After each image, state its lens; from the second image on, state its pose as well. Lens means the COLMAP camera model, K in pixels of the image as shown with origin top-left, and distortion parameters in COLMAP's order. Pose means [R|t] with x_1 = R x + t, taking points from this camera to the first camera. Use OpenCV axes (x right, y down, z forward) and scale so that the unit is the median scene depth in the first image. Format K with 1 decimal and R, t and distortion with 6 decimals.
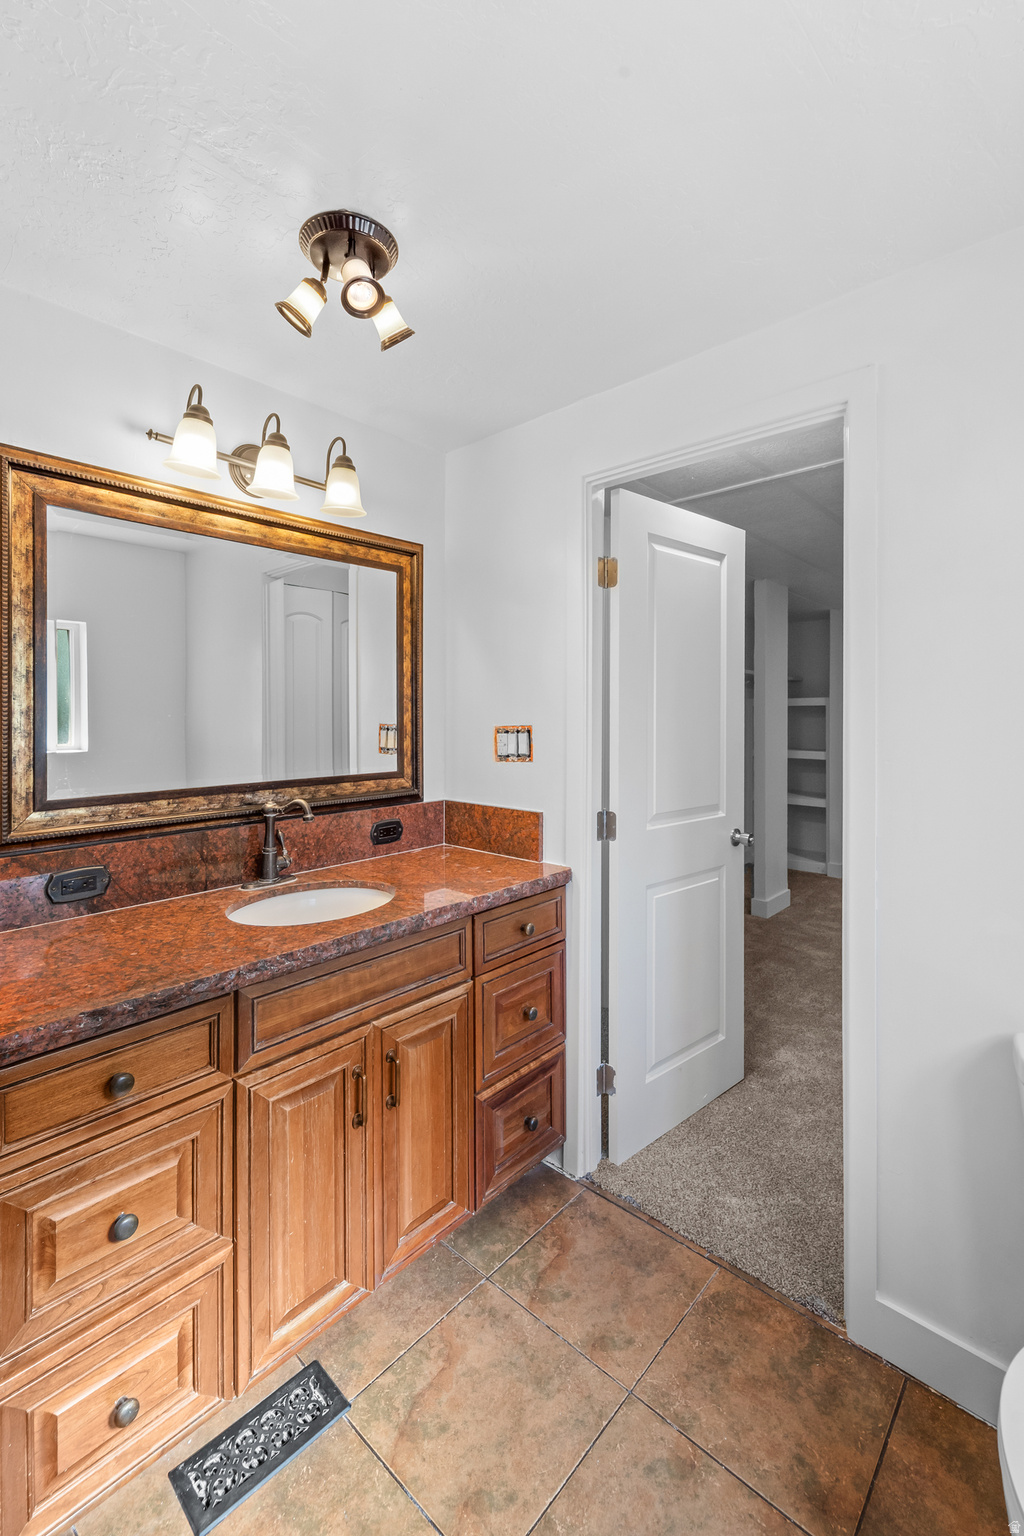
lens RADIAL K [[661.5, 0, 510.3], [0, 661.5, 714.1], [0, 0, 1]] dist [0.000678, -0.000504]
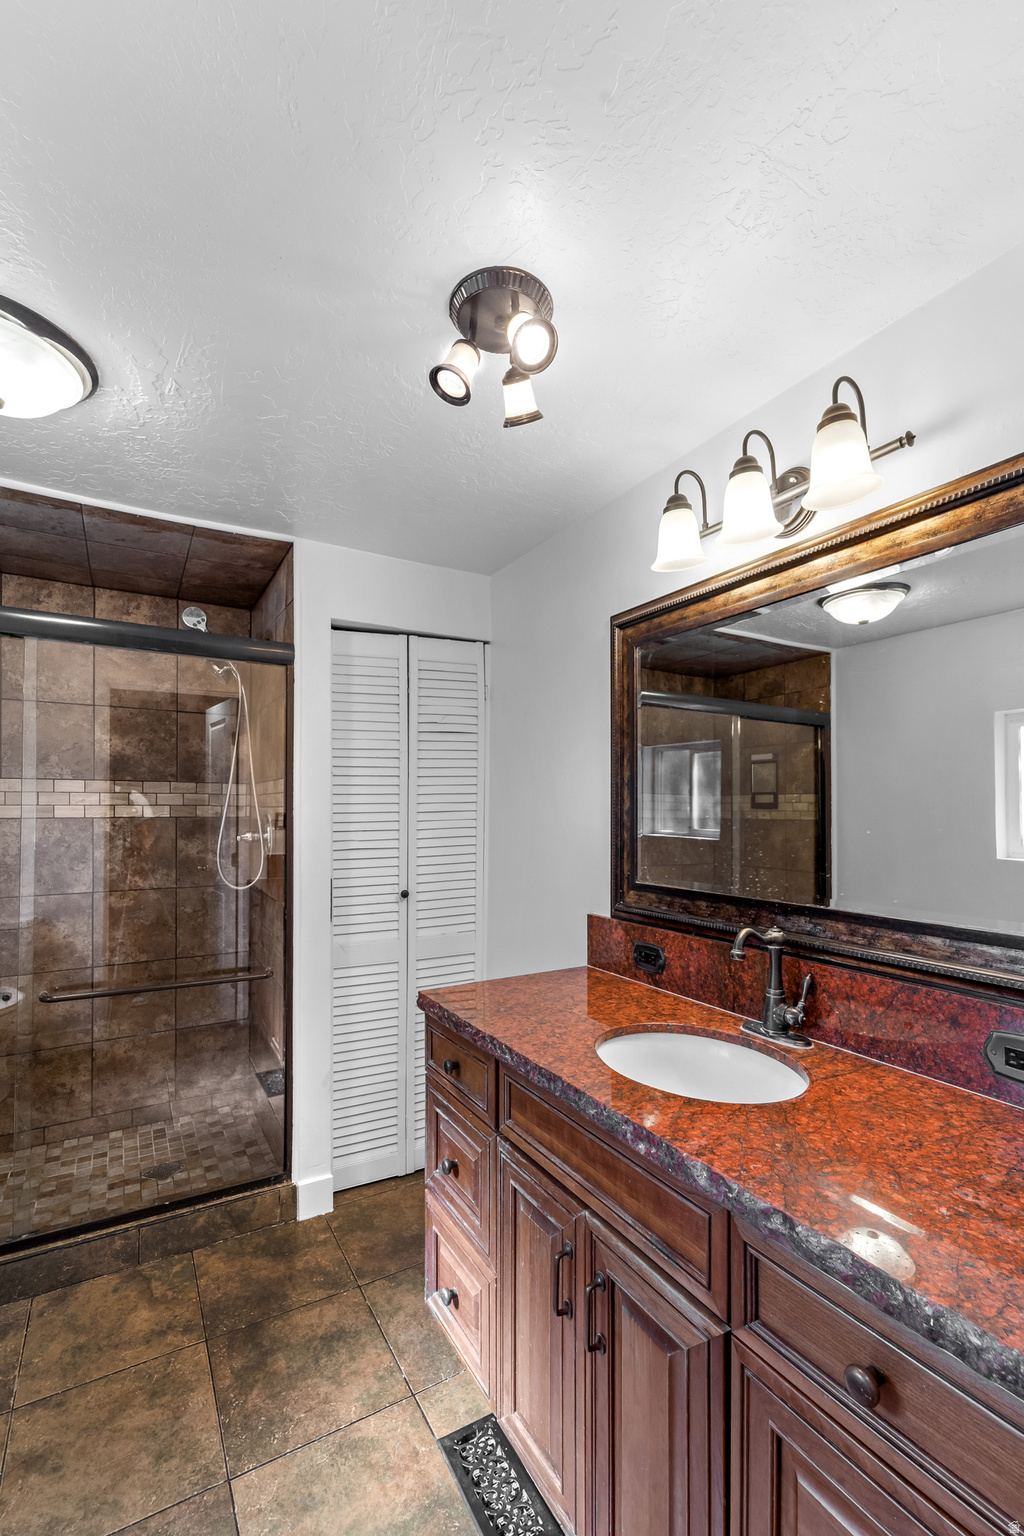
lens RADIAL K [[651.6, 0, 507.9], [0, 651.6, 808.3], [0, 0, 1]] dist [0.000364, -0.000388]
pose [[-0.280577, -0.004367, -0.959822, 0.529955], [-0.006944, 0.999973, -0.002520, -0.004528], [0.959806, 0.005958, -0.280600, 1.071448]]
